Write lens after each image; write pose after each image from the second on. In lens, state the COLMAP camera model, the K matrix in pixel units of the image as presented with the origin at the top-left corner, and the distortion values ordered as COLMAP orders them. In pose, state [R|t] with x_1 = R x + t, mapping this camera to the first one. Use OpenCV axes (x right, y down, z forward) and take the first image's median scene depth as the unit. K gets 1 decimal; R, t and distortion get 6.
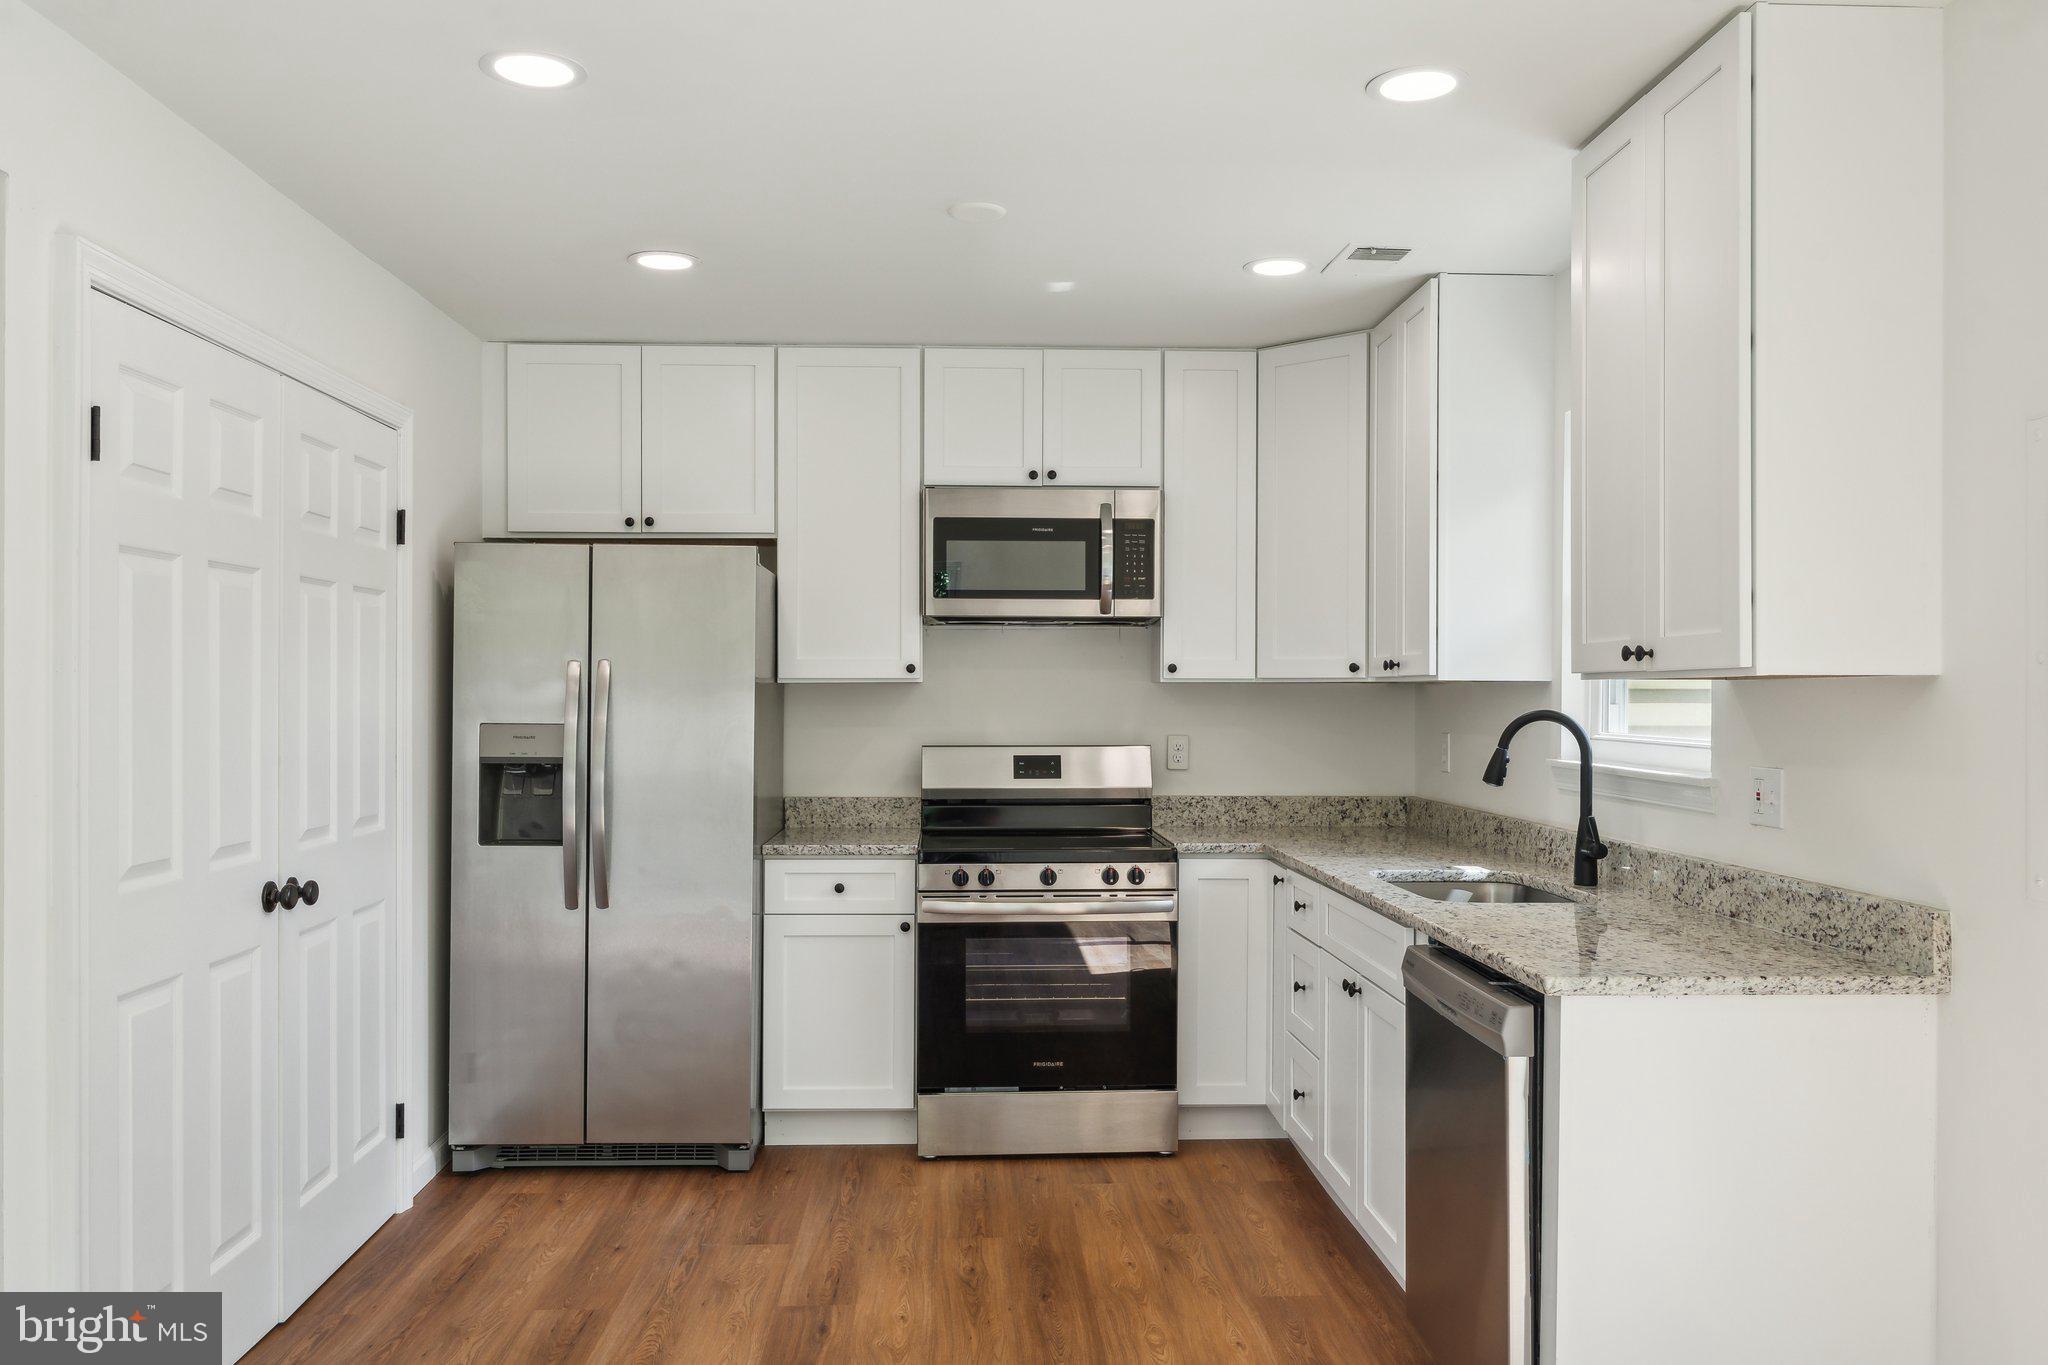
lens RADIAL K [[1547.3, 0, 1021.4], [0, 1547.3, 687.1], [0, 0, 1]] dist [-0.007076, -0.002999]
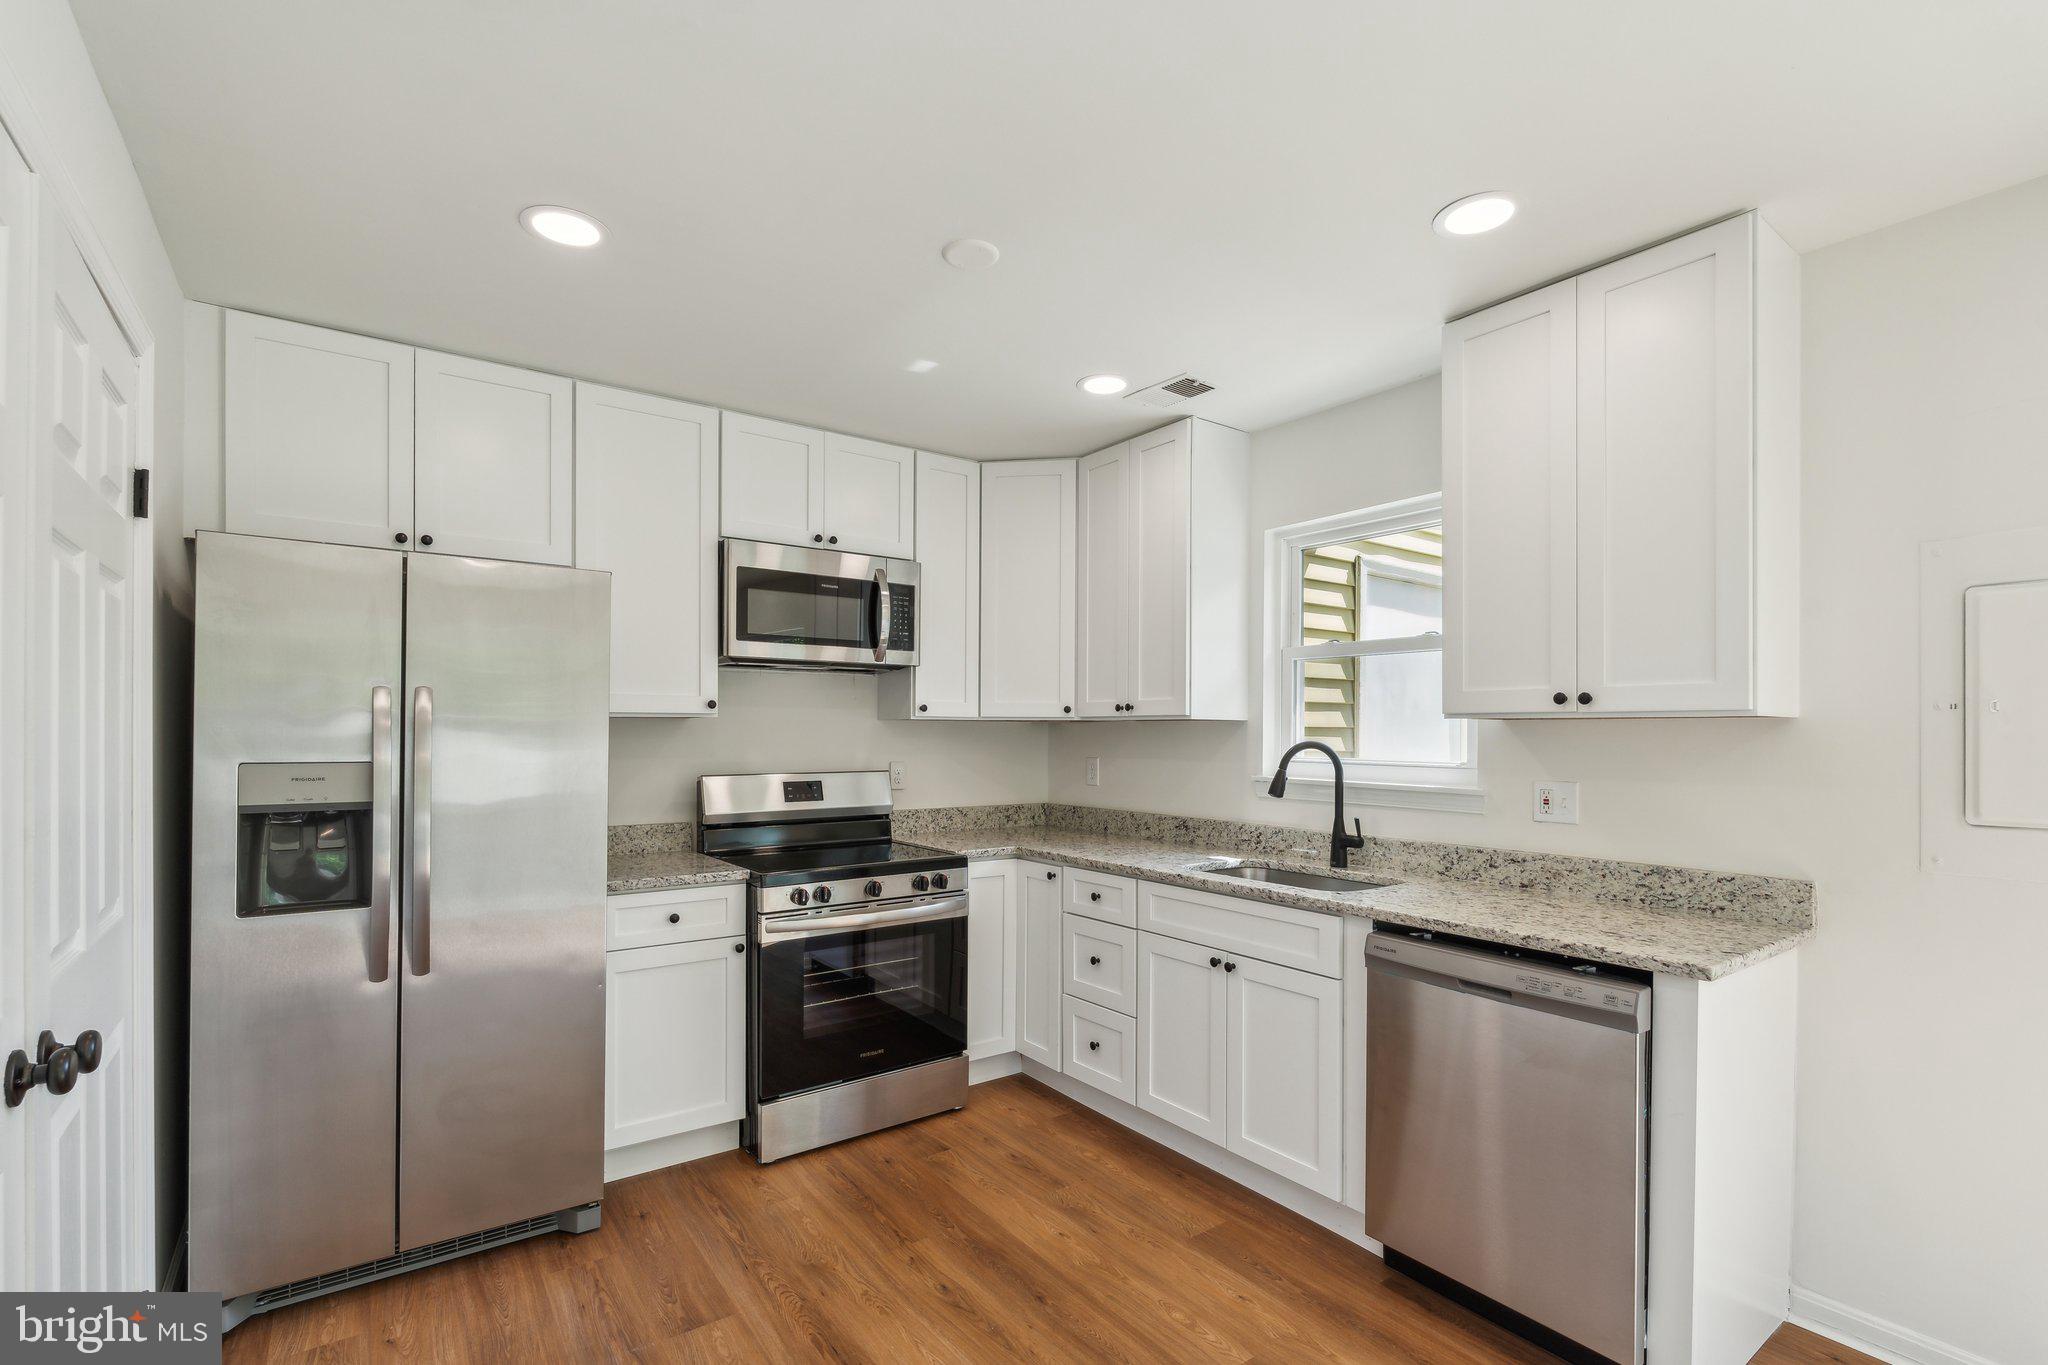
lens RADIAL K [[924.6, 0, 1032.7], [0, 924.6, 731.6], [0, 0, 1]] dist [0.000688, -0.000753]
pose [[0.835548, 0.002107, 0.549414, -0.270100], [-0.005201, 0.999978, 0.004074, 0.003497], [-0.549393, -0.006261, 0.835540, 0.382473]]
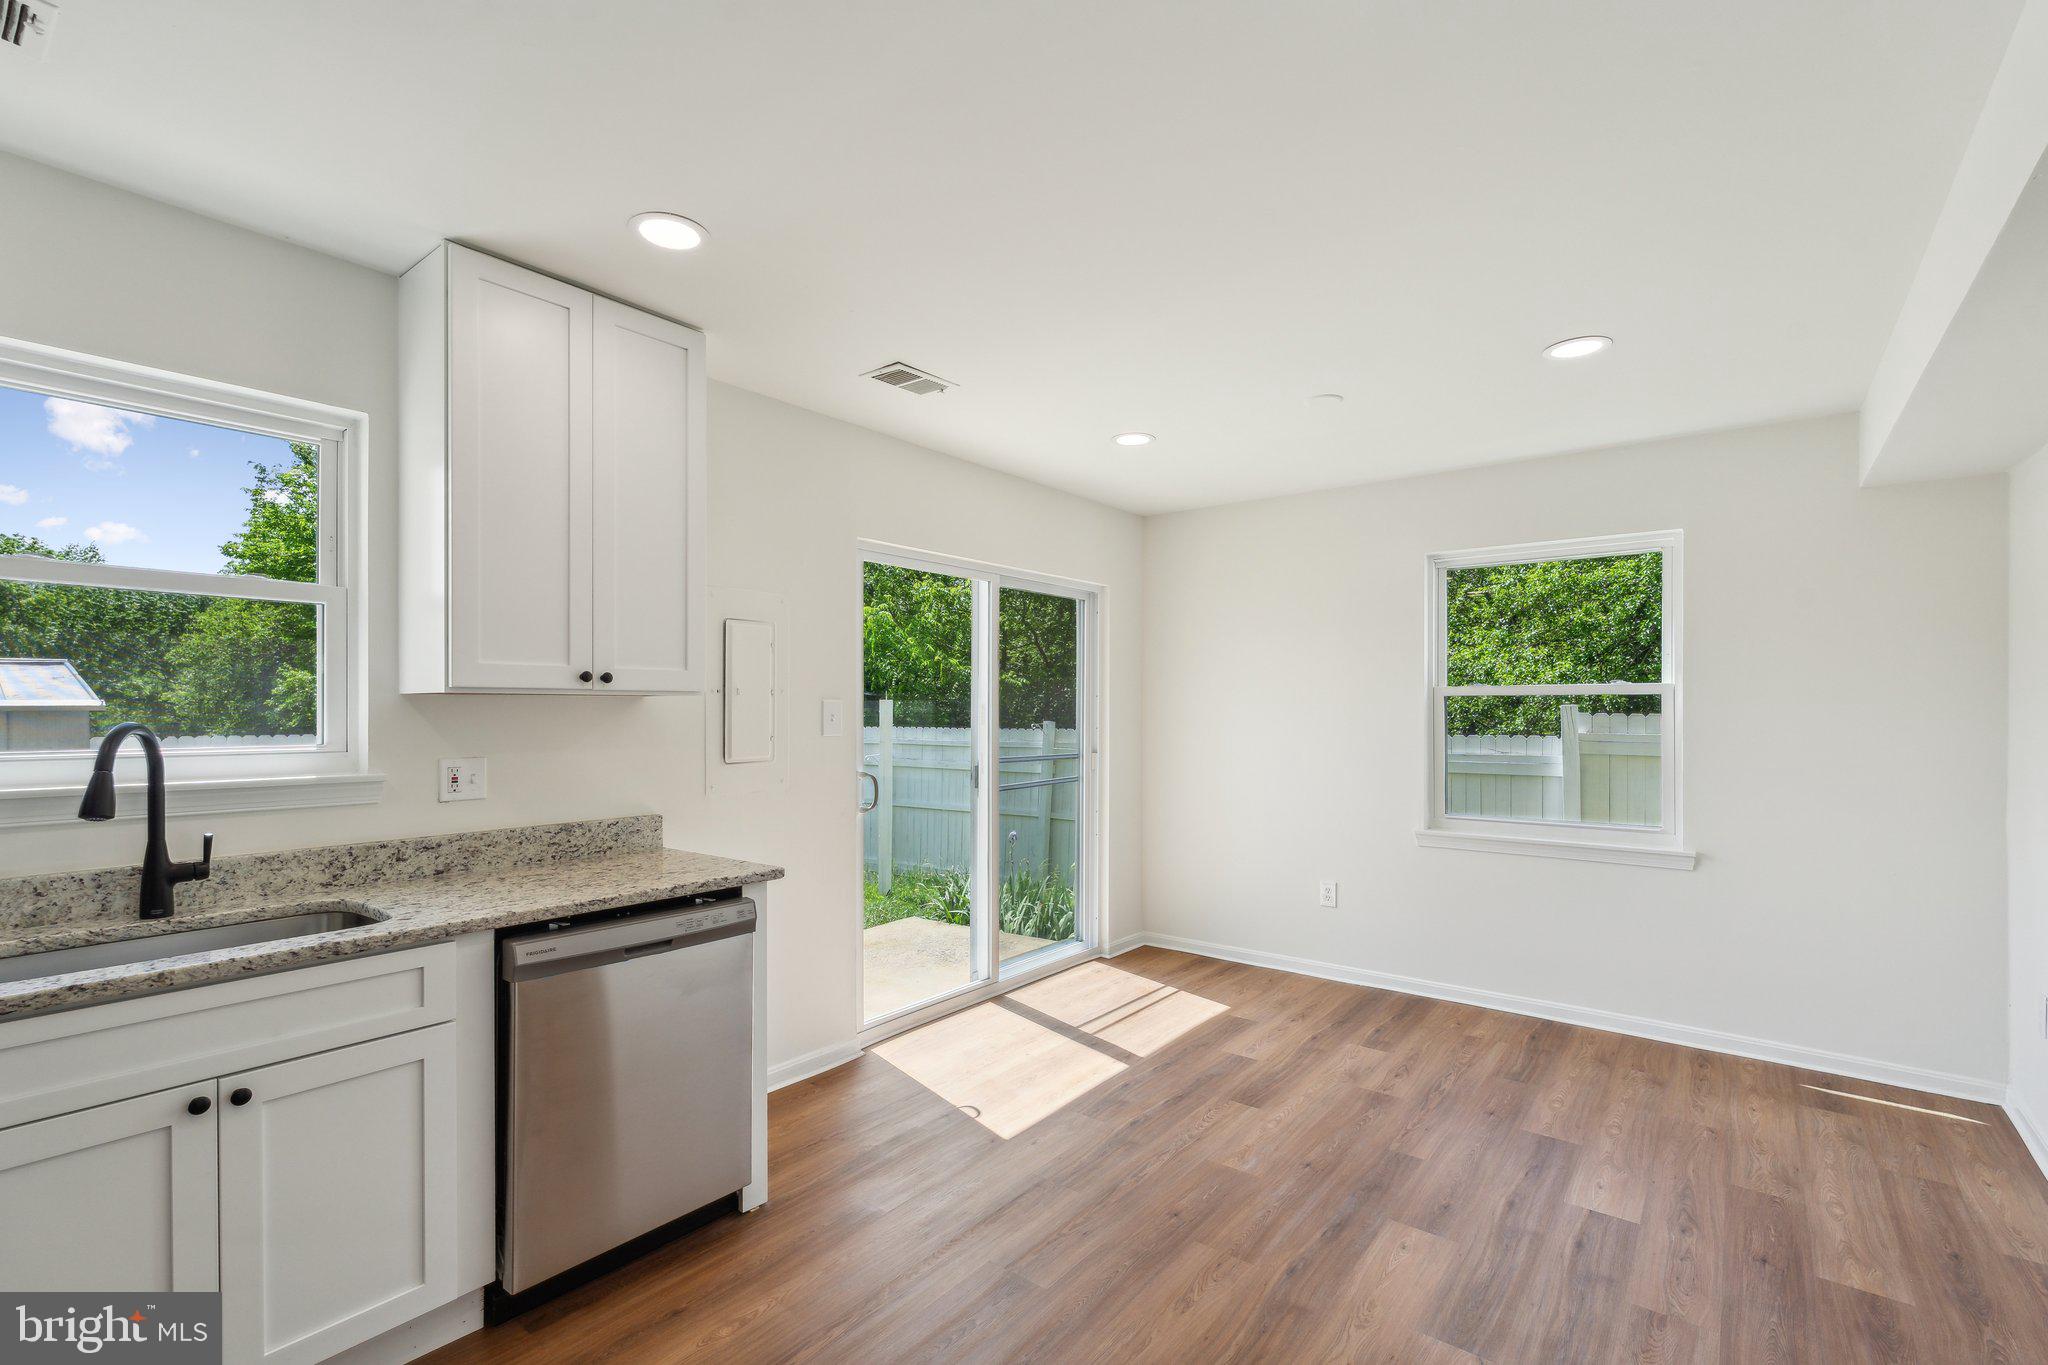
lens RADIAL K [[924.6, 0, 986.4], [0, 924.6, 709.5], [0, 0, 1]] dist [0.000688, -0.000753]
pose [[-0.736436, -0.004242, 0.676494, -0.296896], [-0.005101, 0.999987, 0.000717, 0.003521], [-0.676488, -0.002923, -0.736448, 0.896537]]
